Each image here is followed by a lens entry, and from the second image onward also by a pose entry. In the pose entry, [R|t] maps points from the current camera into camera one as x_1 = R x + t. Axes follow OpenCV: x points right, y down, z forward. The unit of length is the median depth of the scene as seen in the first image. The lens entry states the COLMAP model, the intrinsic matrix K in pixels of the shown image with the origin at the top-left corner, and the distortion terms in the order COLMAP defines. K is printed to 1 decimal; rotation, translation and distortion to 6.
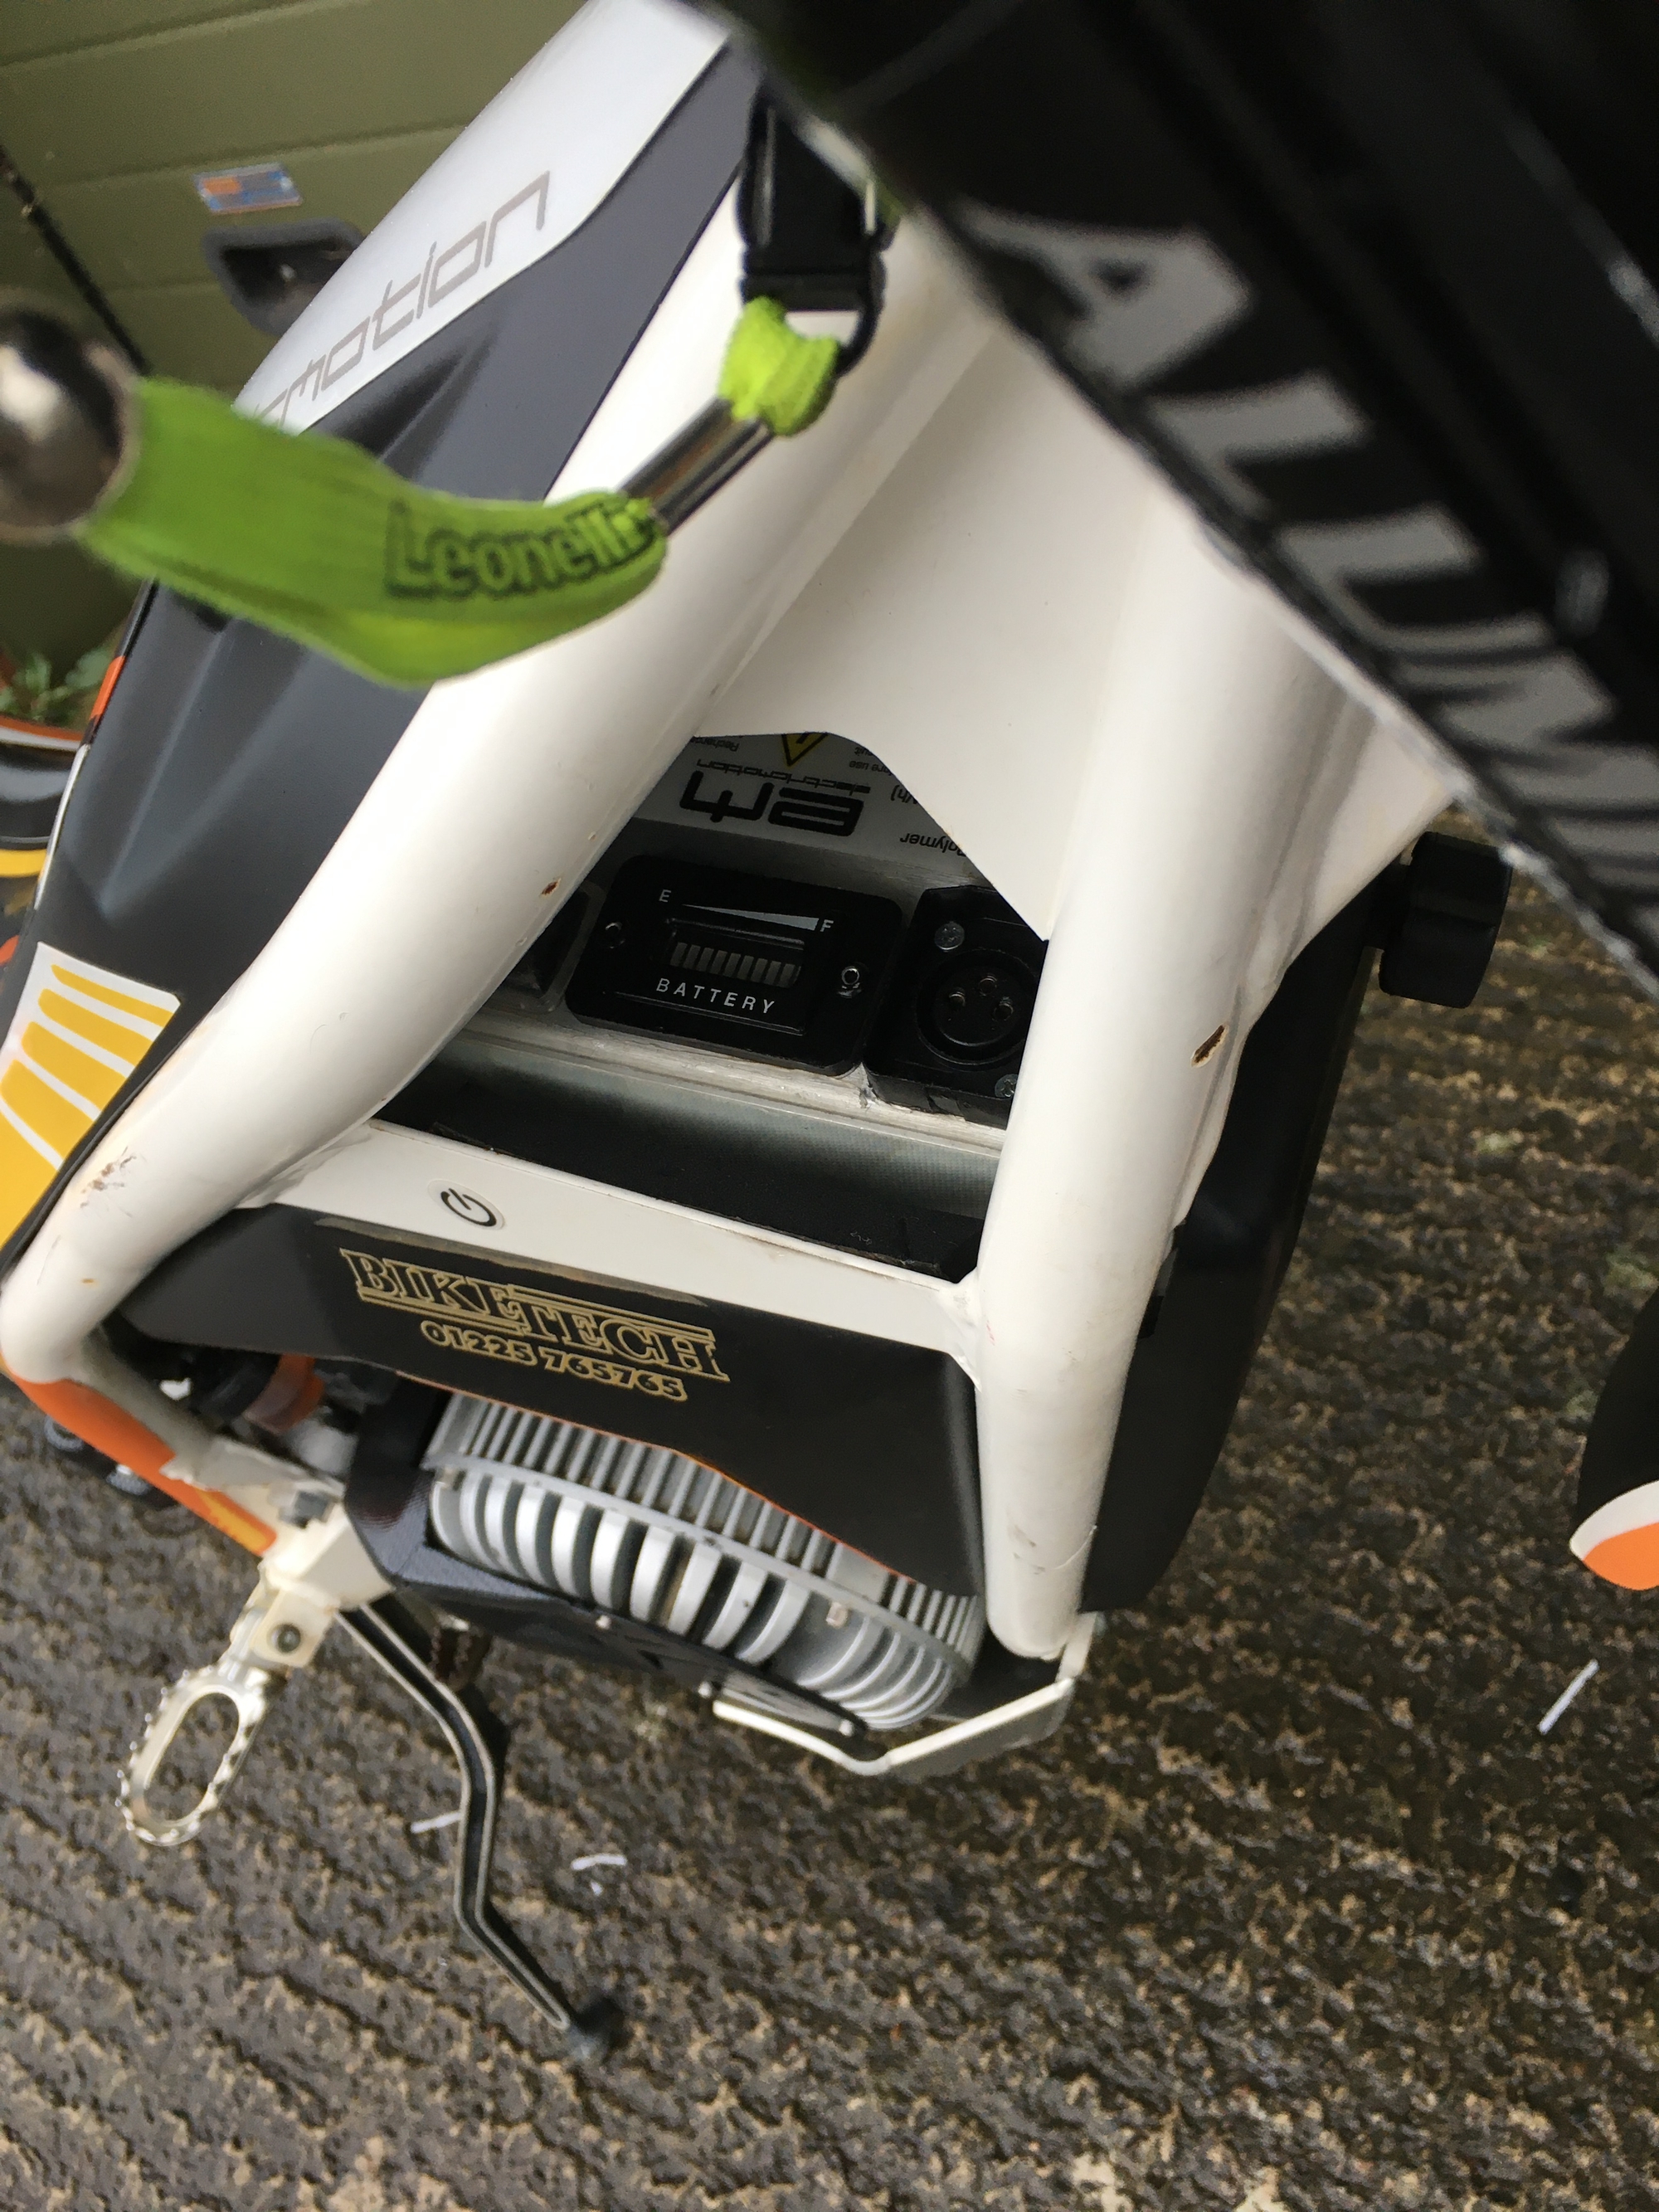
lens RADIAL K [[1895.8, 0, 823.7], [0, 1895.8, 1122.8], [0, 0, 1]] dist [0.068245, -0.101788]
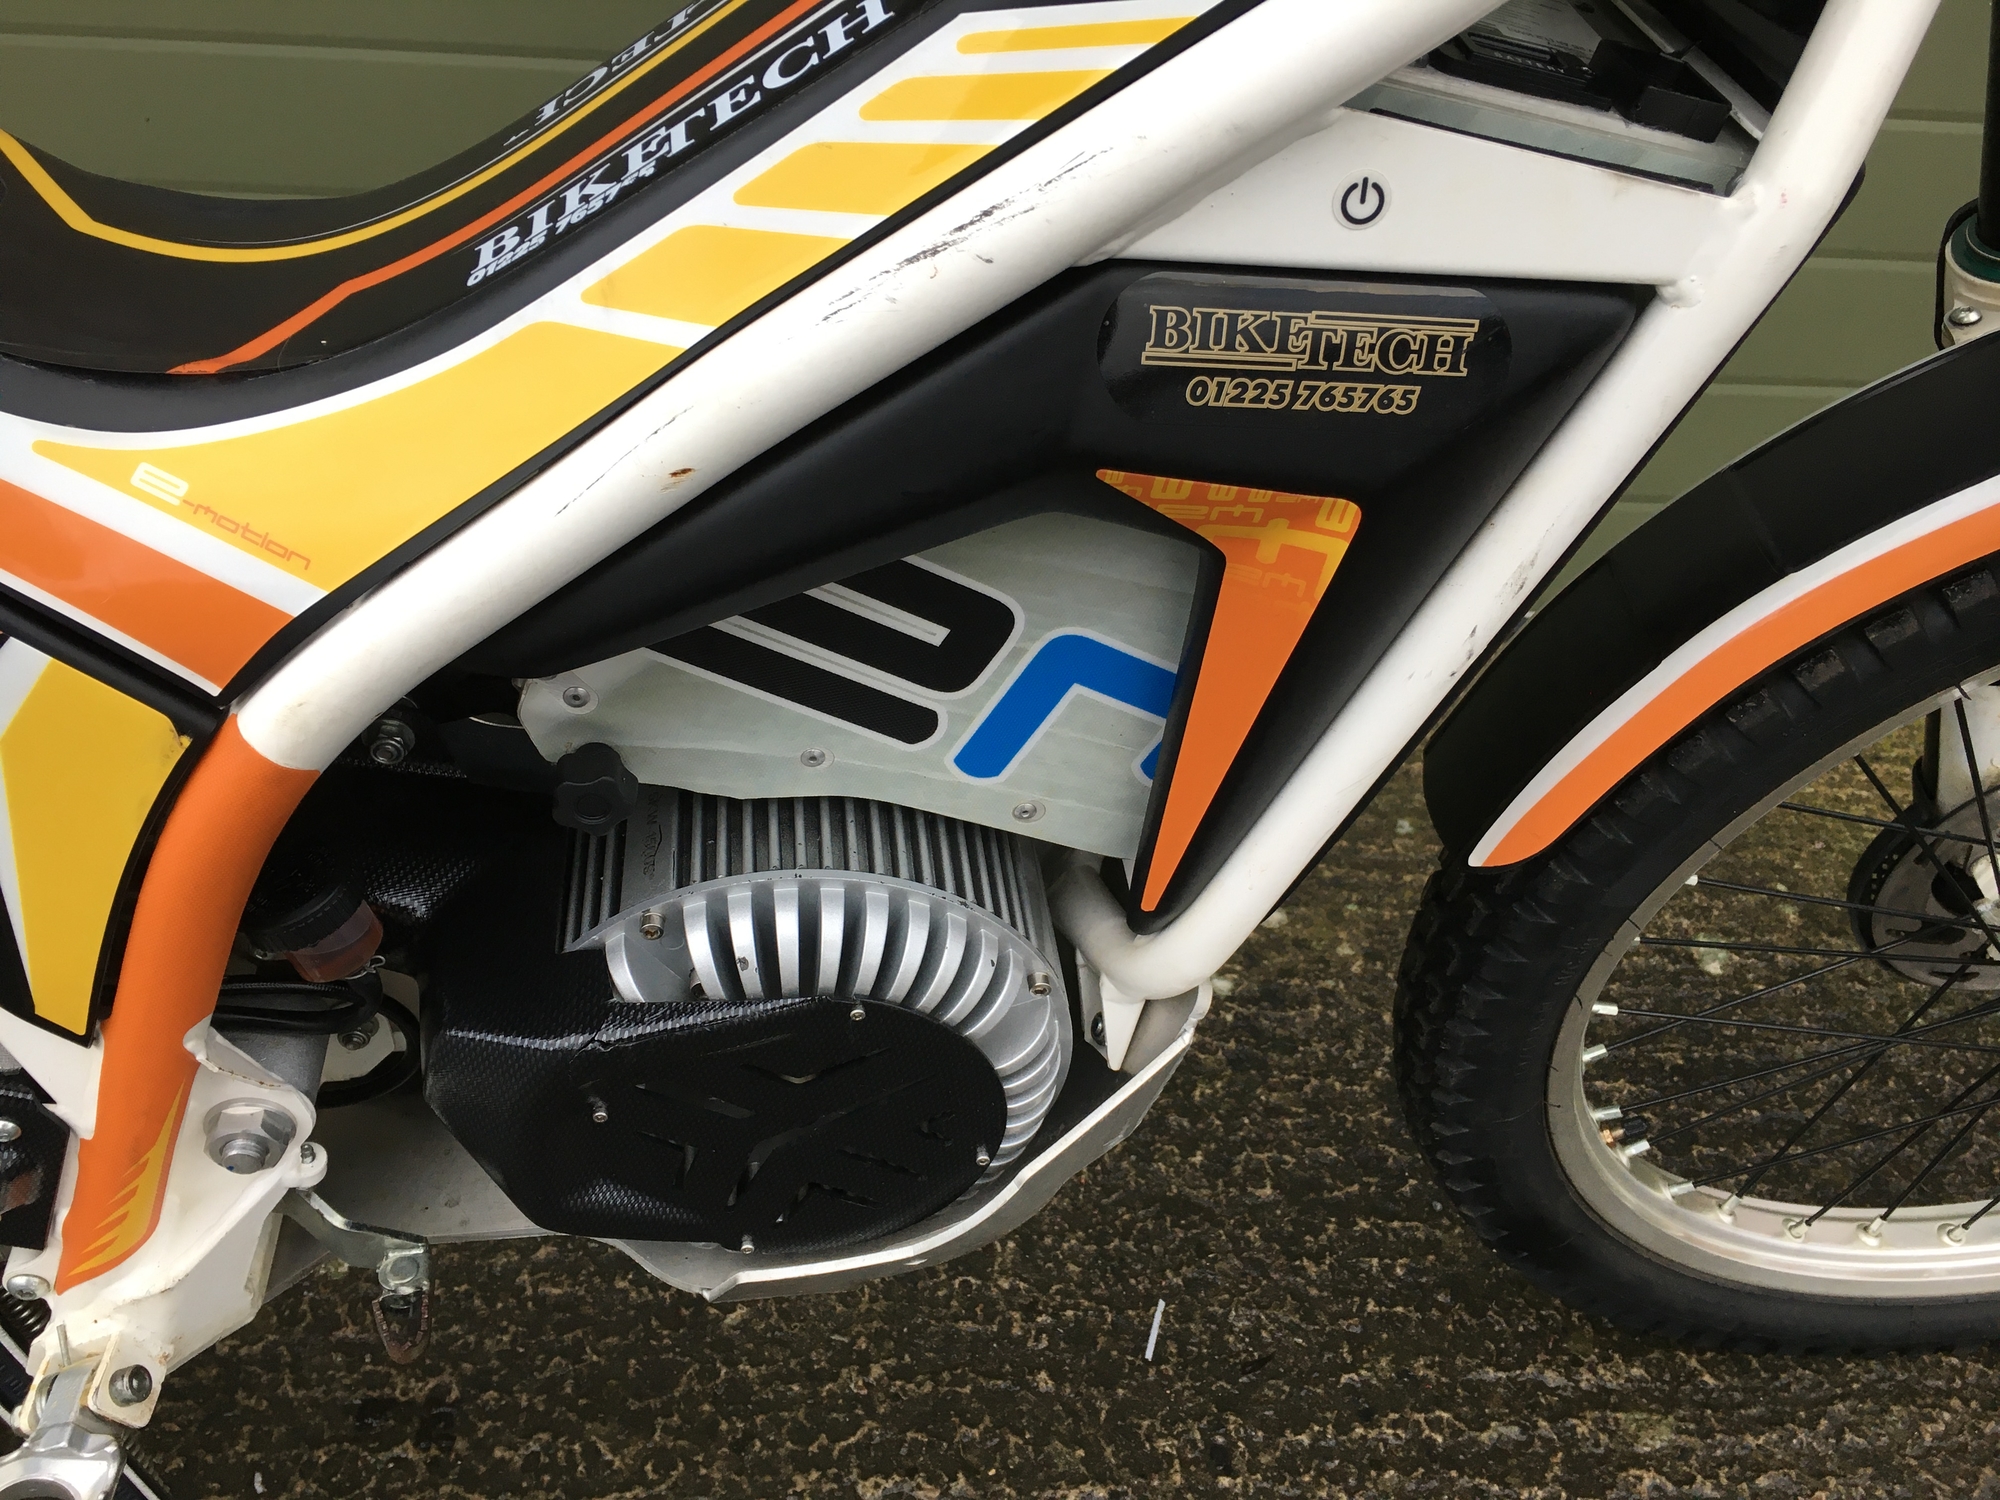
lens RADIAL K [[1714.3, 0, 998.0], [0, 1714.3, 738.8], [0, 0, 1]] dist [0.068245, -0.101788]
pose [[0.761807, 0.066070, 0.644426, -0.391676], [0.188111, 0.929358, -0.317659, 0.253078], [-0.619890, 0.363219, 0.695563, 0.133161]]
